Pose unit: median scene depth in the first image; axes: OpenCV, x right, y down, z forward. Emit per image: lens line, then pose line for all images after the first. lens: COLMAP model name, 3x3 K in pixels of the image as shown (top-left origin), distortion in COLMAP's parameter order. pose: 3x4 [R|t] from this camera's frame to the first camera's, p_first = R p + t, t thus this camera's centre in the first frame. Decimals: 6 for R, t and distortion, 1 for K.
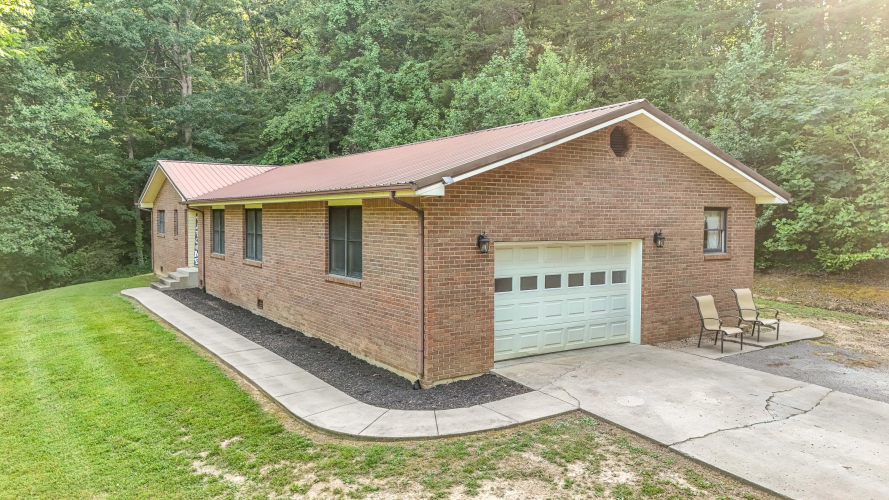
lens RADIAL K [[655.2, 0, 444.5], [0, 655.2, 250.0], [0, 0, 1]] dist [0.075146, -0.086825]
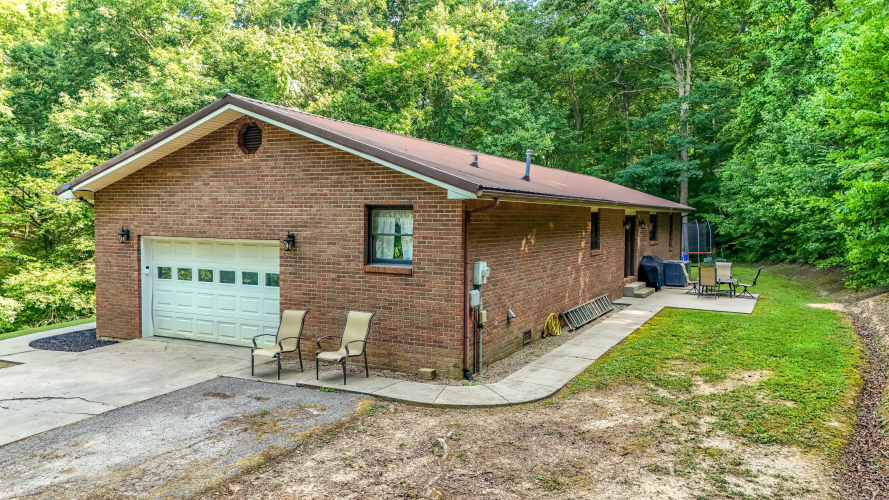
lens RADIAL K [[655.2, 0, 444.5], [0, 655.2, 250.0], [0, 0, 1]] dist [0.075146, -0.086825]
pose [[0.489231, 0.045170, -0.870984, 1.310356], [-0.053741, 0.998322, 0.021588, -0.038800], [0.870497, 0.036246, 0.490837, 0.814416]]
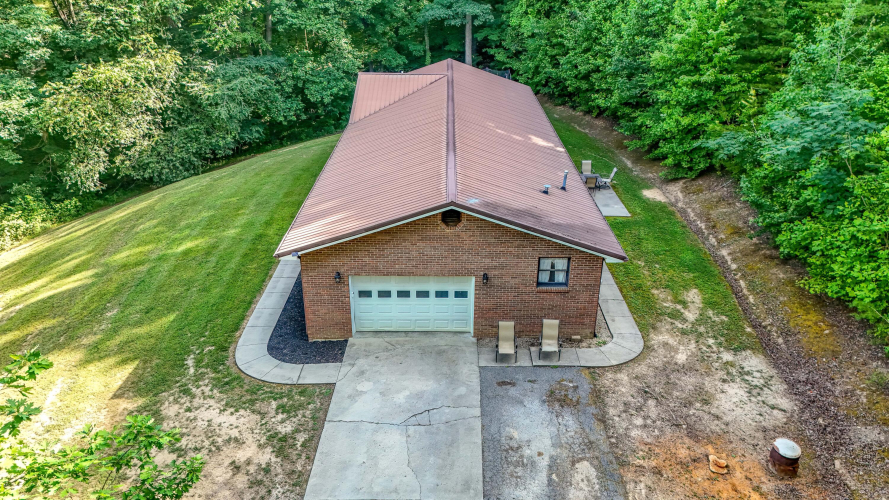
lens RADIAL K [[655.2, 0, 444.5], [0, 655.2, 250.0], [0, 0, 1]] dist [0.075146, -0.086825]
pose [[0.833932, 0.233617, -0.499980, 1.053798], [-0.031673, 0.924747, 0.379263, -0.685174], [0.550957, -0.300444, 0.778575, -0.188496]]
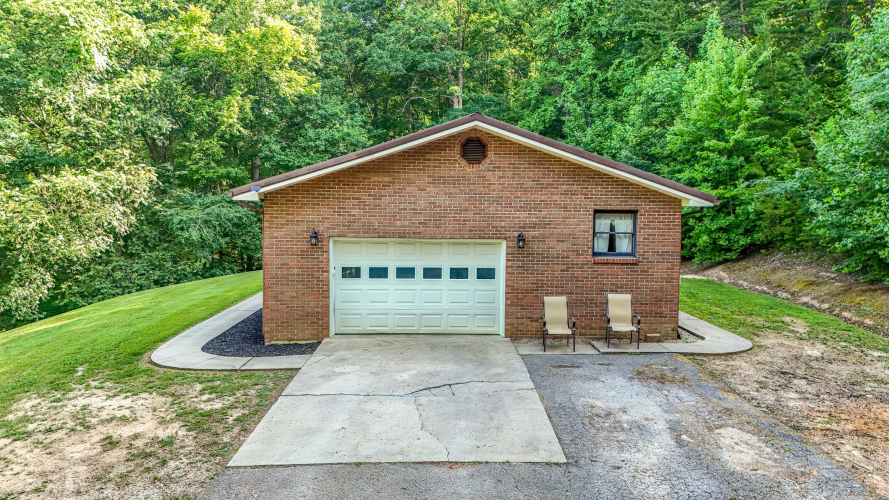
lens RADIAL K [[655.2, 0, 444.5], [0, 655.2, 250.0], [0, 0, 1]] dist [0.075146, -0.086825]
pose [[0.850009, 0.039370, -0.525295, 0.842971], [-0.036408, 0.999209, 0.015975, -0.014256], [0.525509, 0.005546, 0.850770, 0.044154]]
